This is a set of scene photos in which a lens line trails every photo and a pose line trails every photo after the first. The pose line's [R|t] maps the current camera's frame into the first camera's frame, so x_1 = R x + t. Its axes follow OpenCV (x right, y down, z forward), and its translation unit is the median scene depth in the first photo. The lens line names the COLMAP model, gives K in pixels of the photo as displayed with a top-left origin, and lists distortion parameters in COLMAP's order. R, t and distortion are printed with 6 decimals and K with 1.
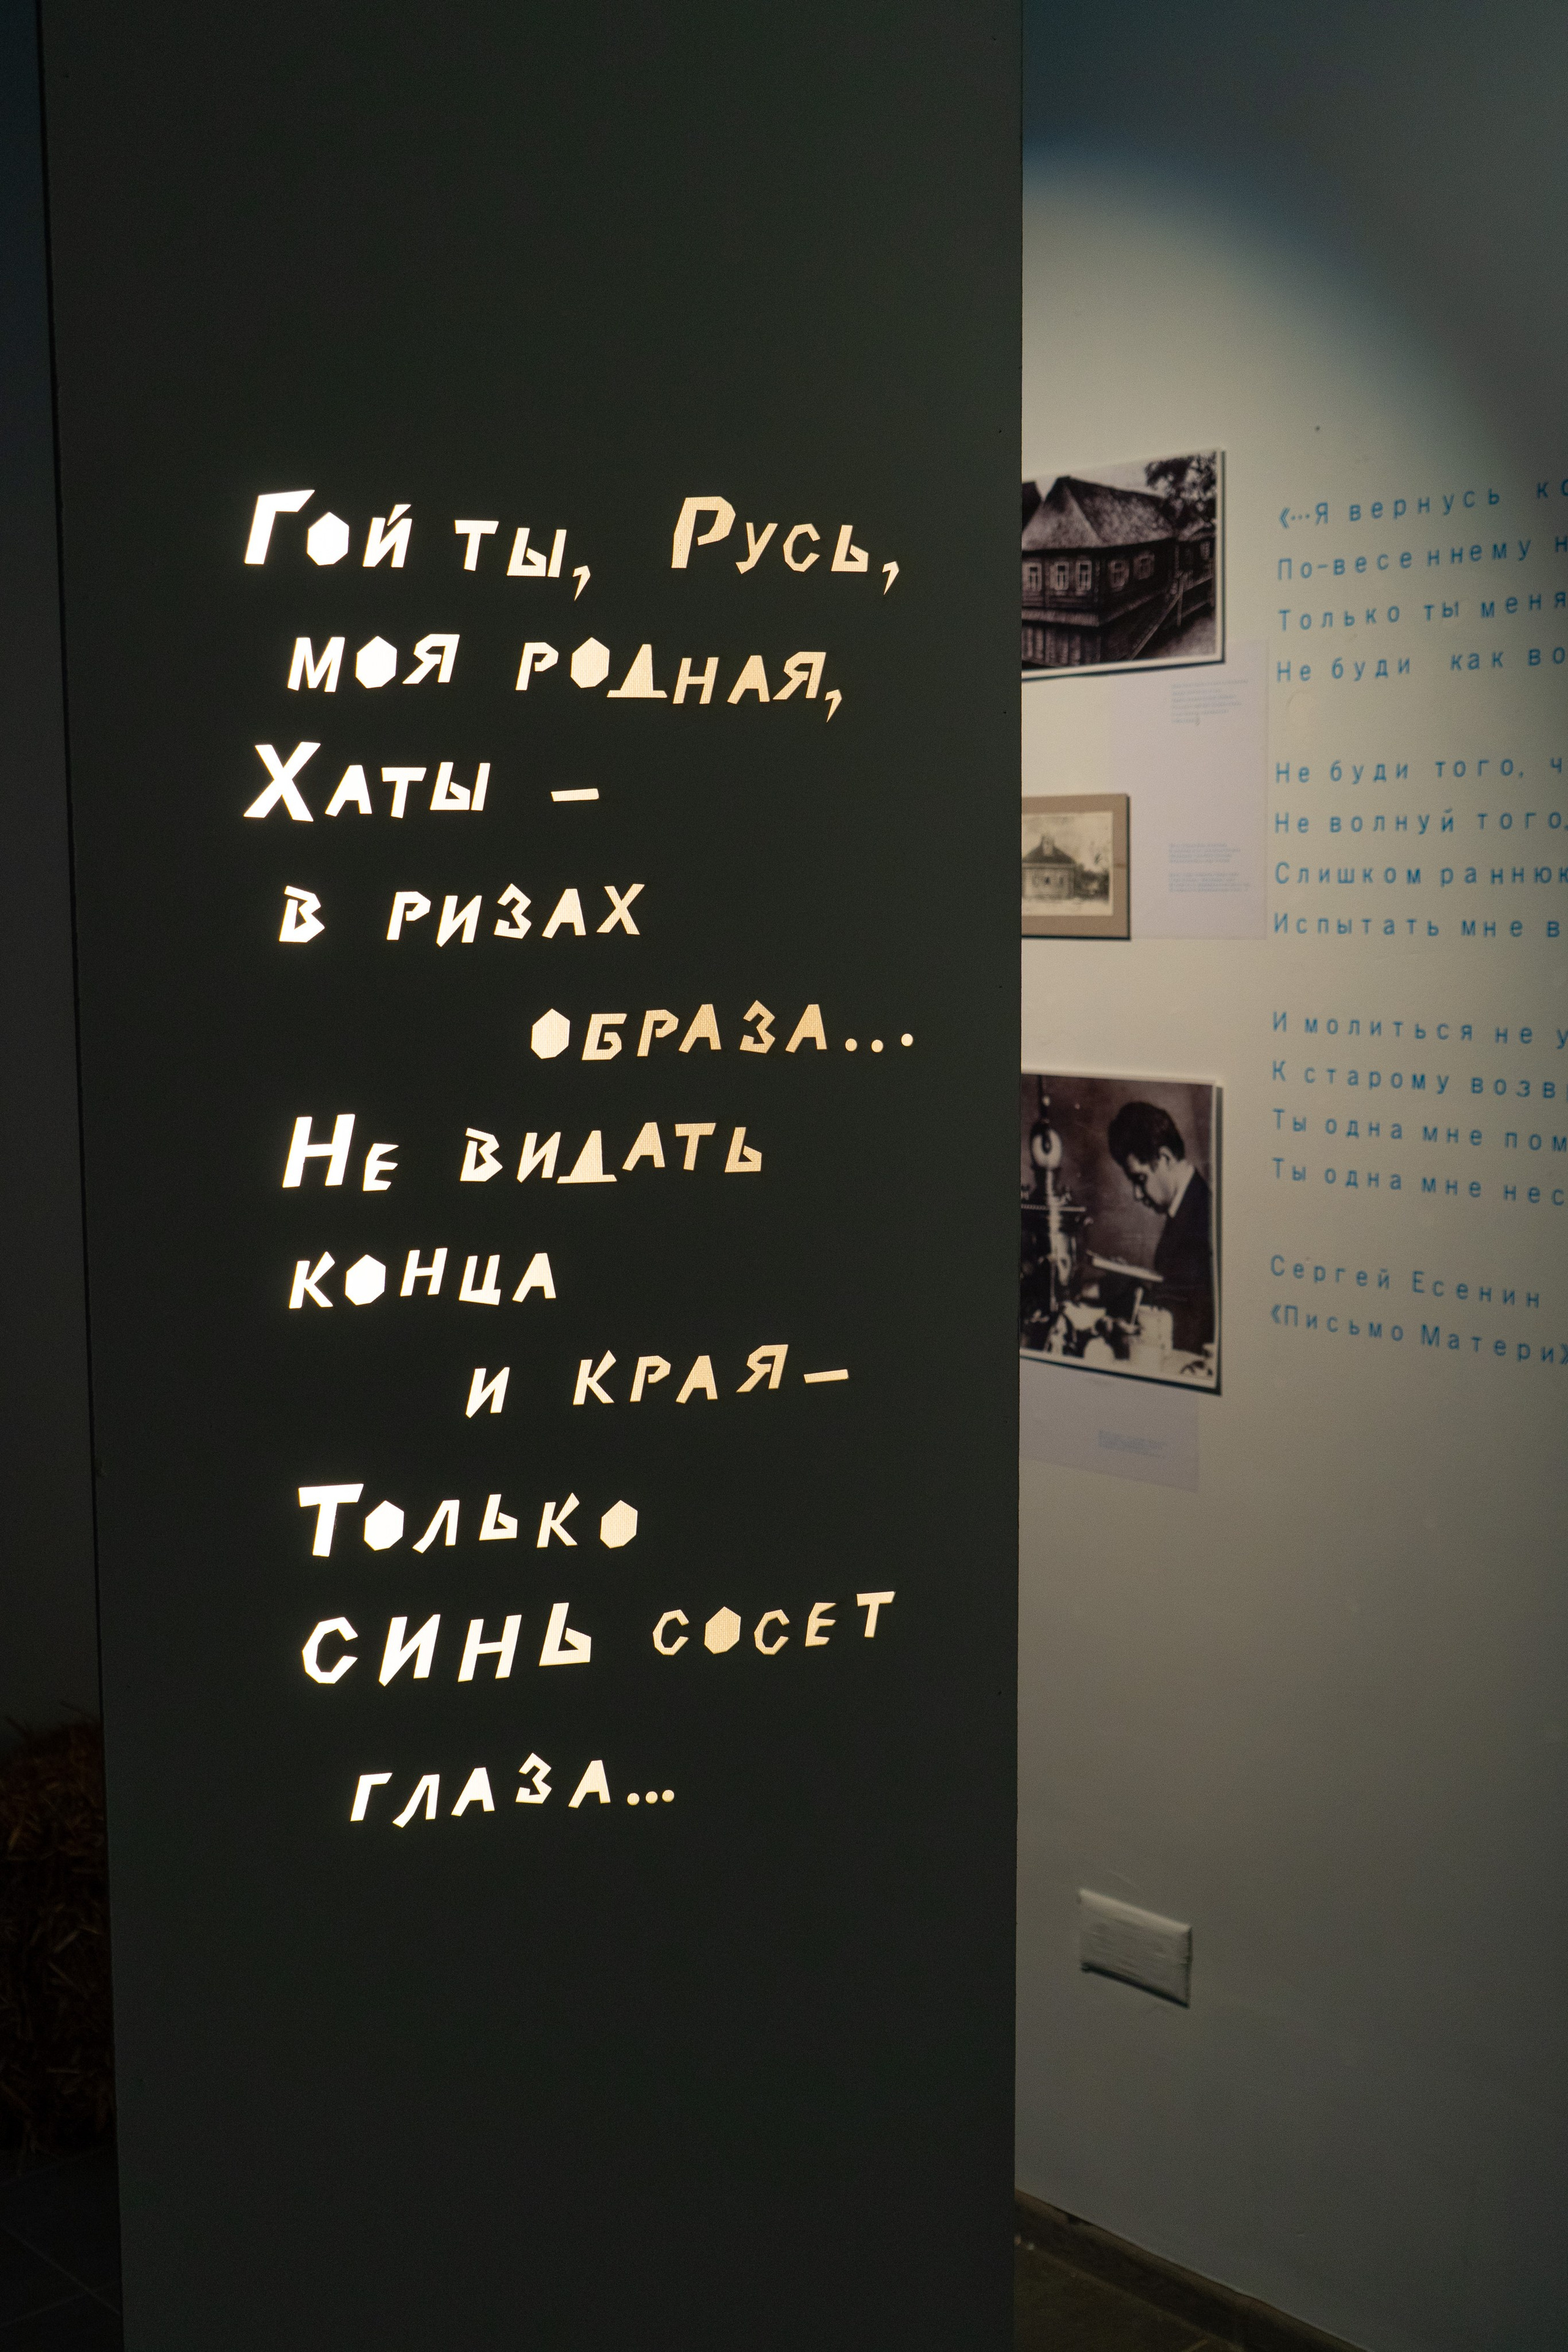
lens RADIAL K [[2744.1, 0, 794.3], [0, 2744.1, 1171.3], [0, 0, 1]] dist [0.009140, 0.000000]
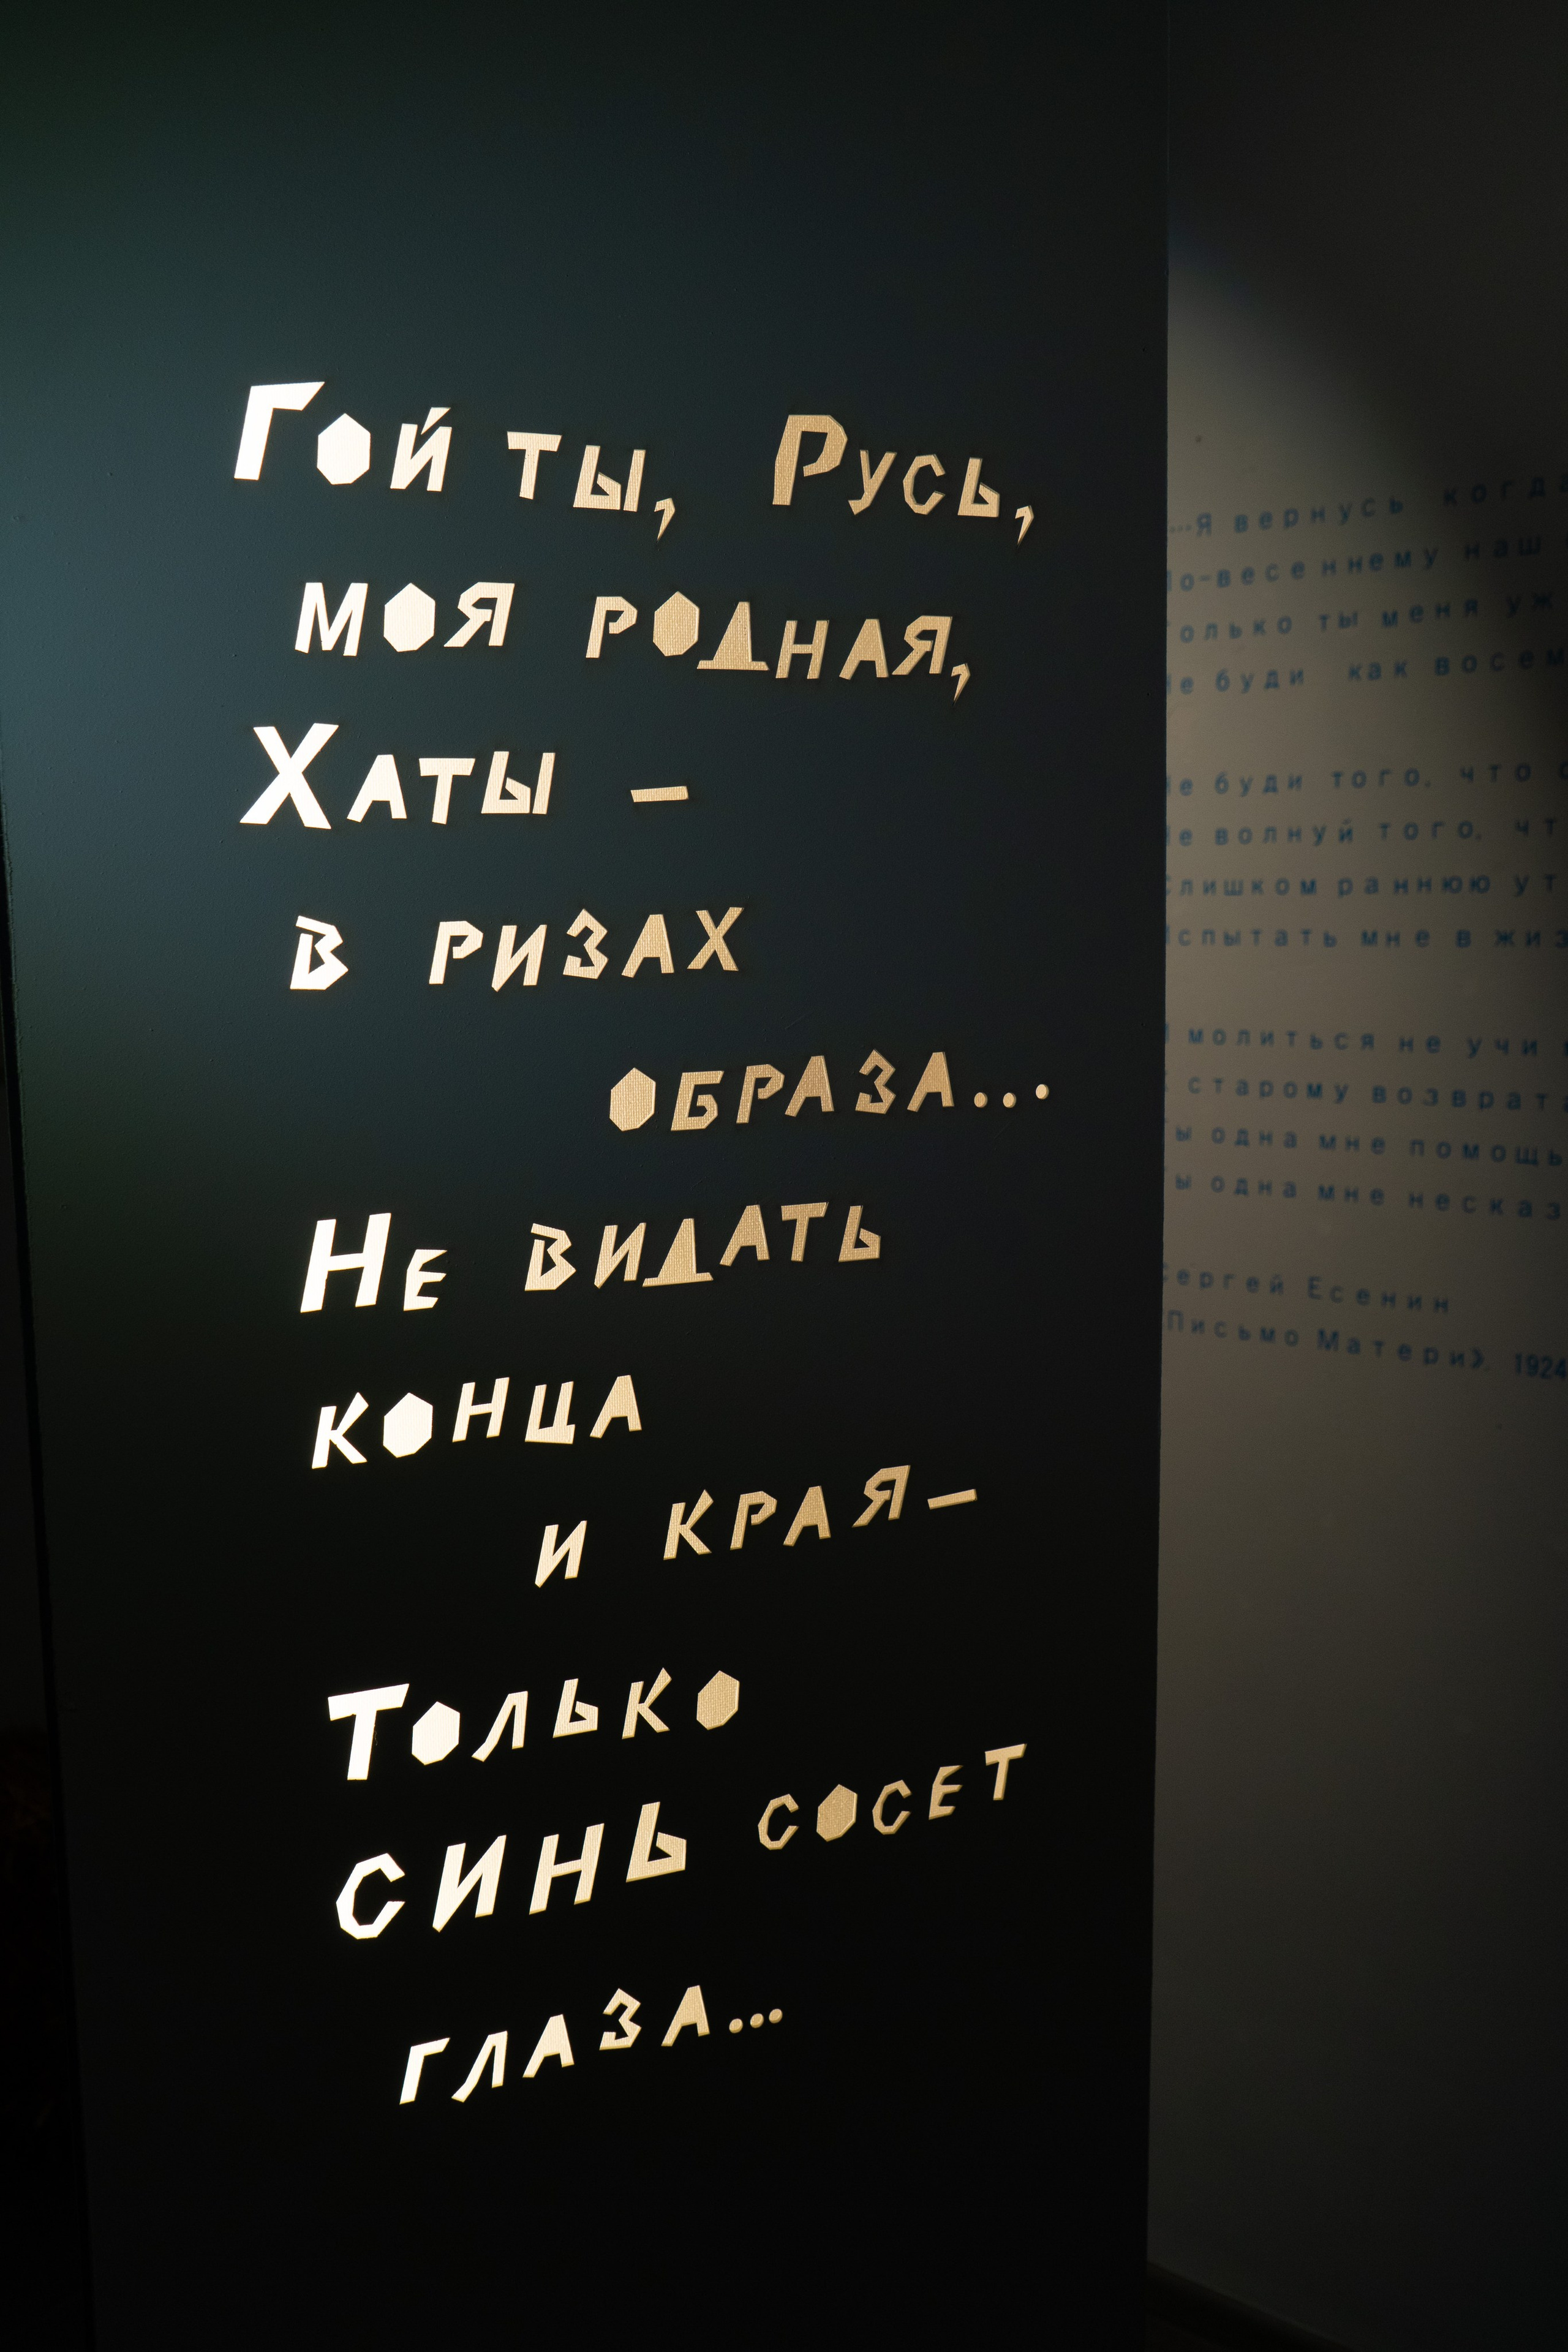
lens RADIAL K [[2190.2, 0, 797.5], [0, 2190.2, 1176.2], [0, 0, 1]] dist [0.002543, 0.000000]
pose [[0.986655, -0.031272, 0.159792, -0.139569], [0.027629, 0.999306, 0.024968, -0.041330], [-0.160462, -0.020220, 0.986835, 0.362686]]
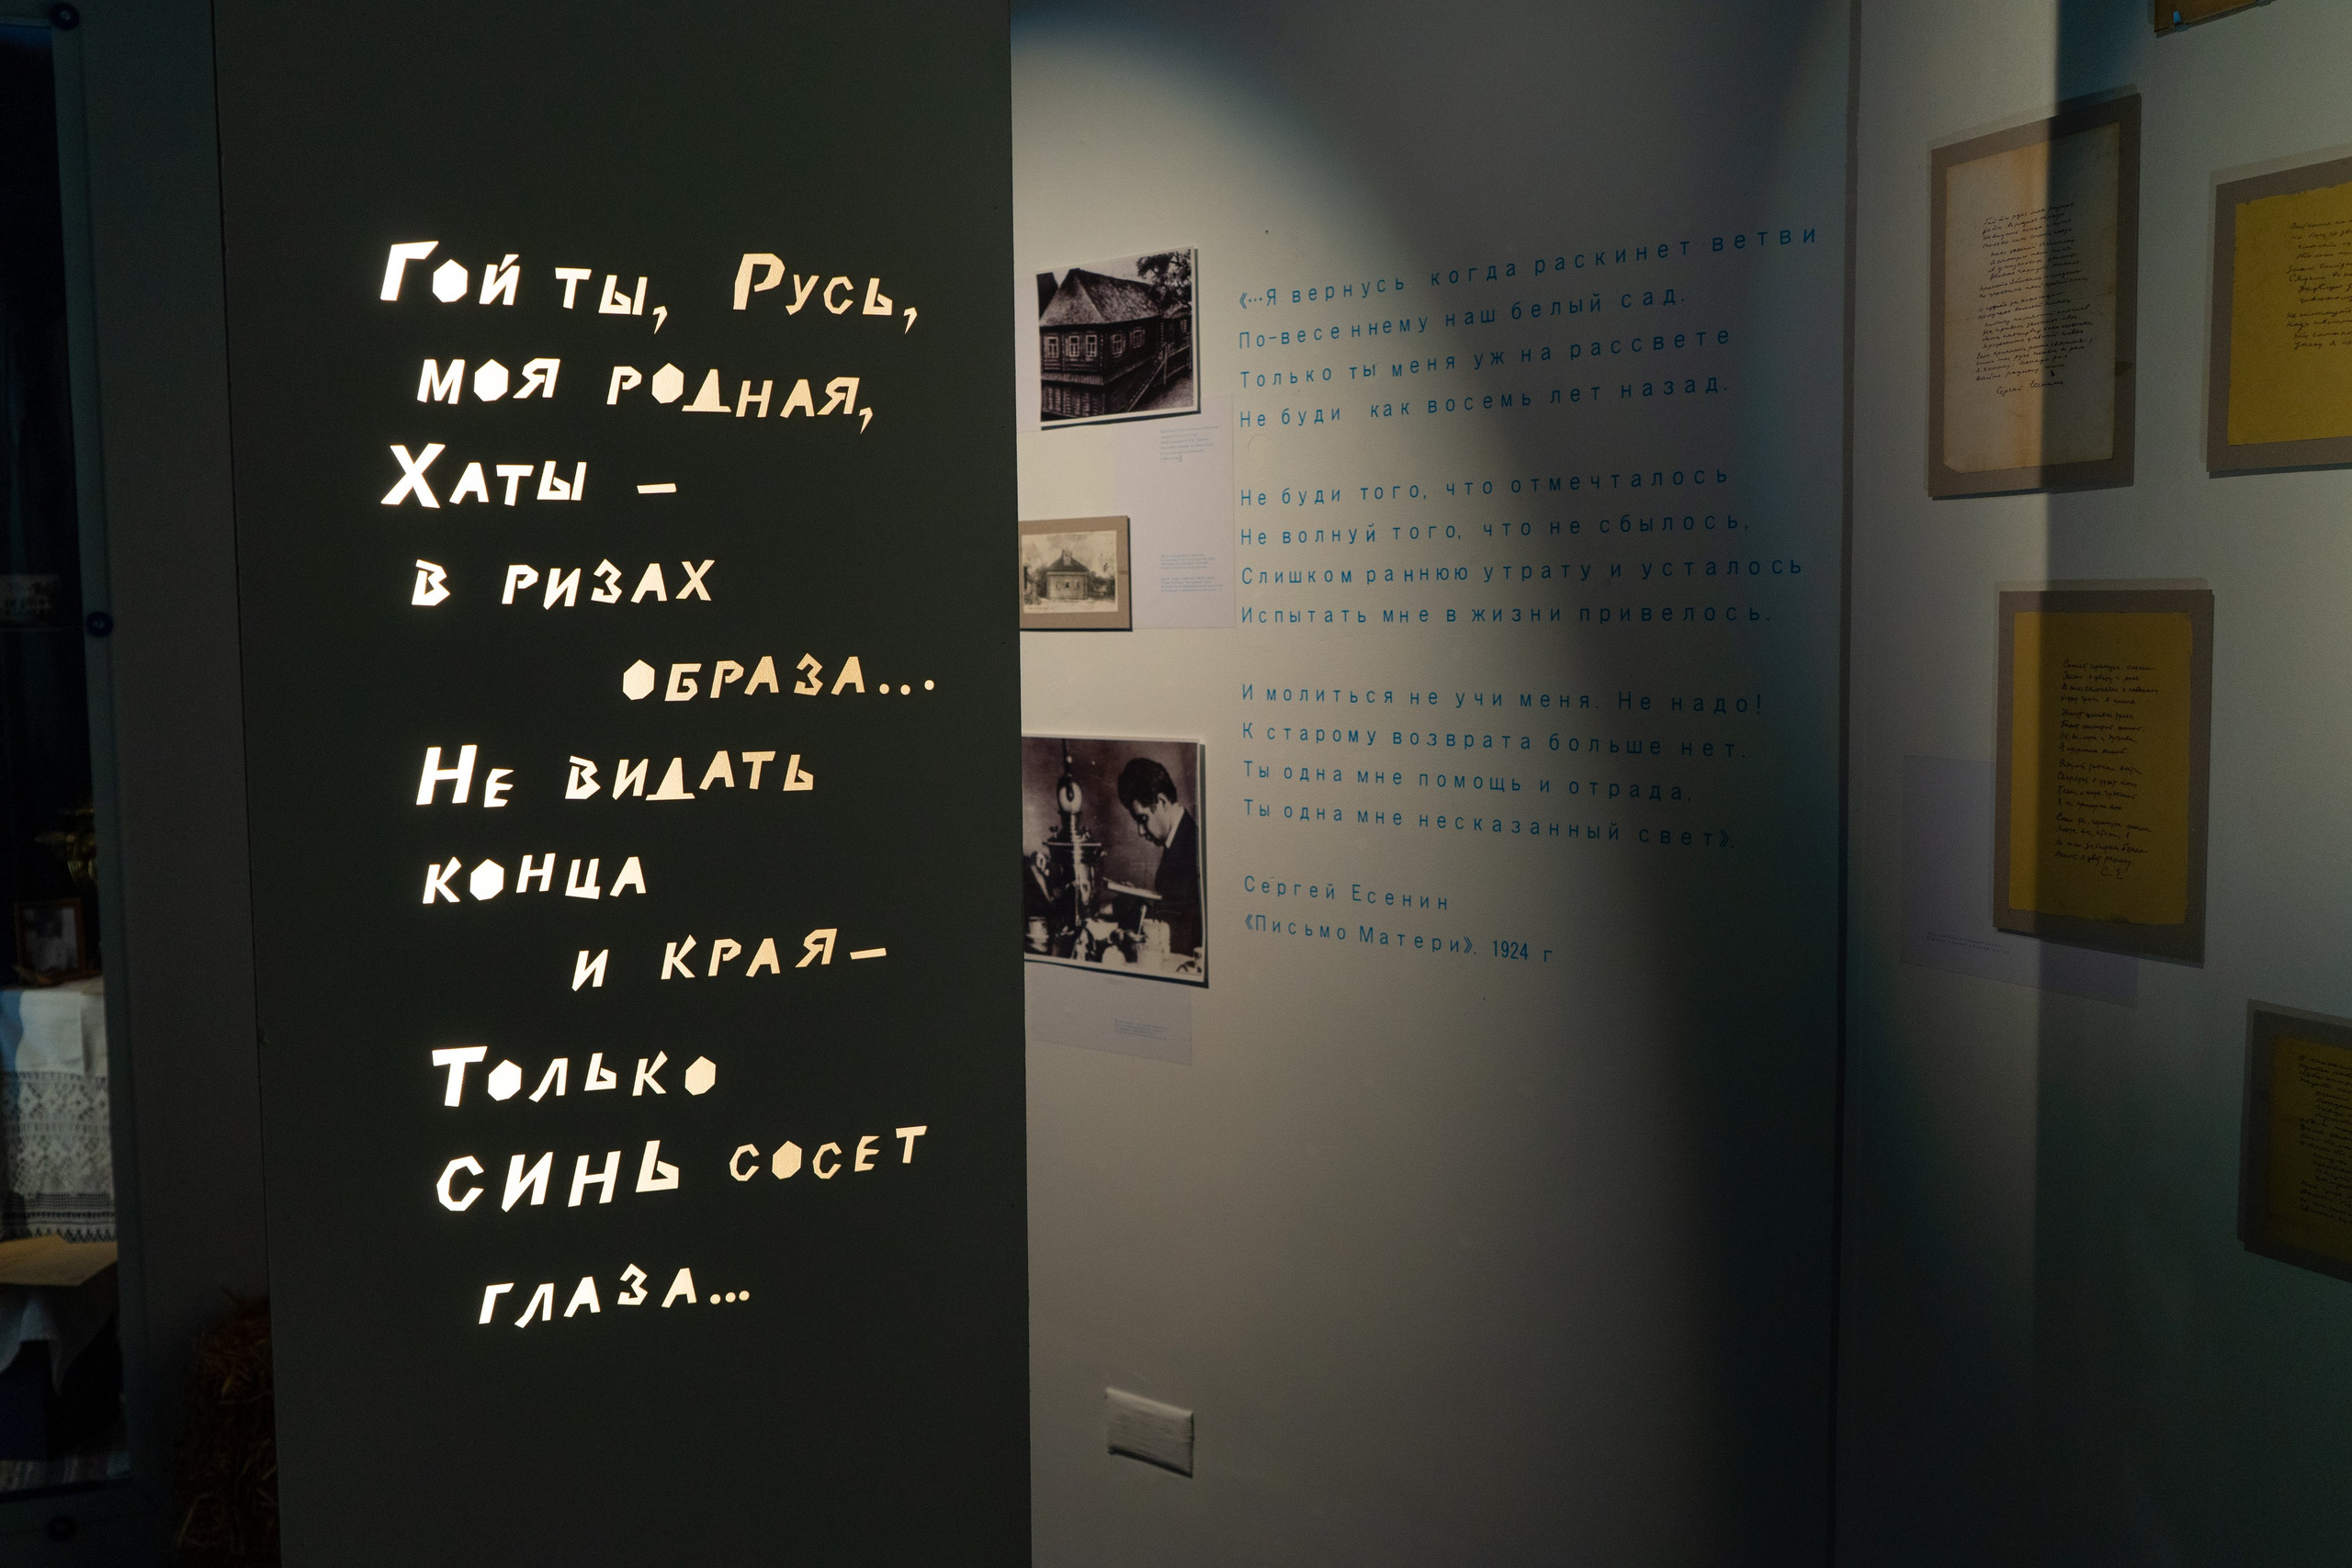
lens RADIAL K [[2189.9, 0, 1144.4], [0, 2189.9, 782.2], [0, 0, 1]] dist [0.002543, 0.000000]
pose [[0.994163, -0.012294, 0.107186, 0.031275], [0.015803, 0.999364, -0.031953, 0.030818], [-0.106725, 0.033460, 0.993725, -0.010140]]
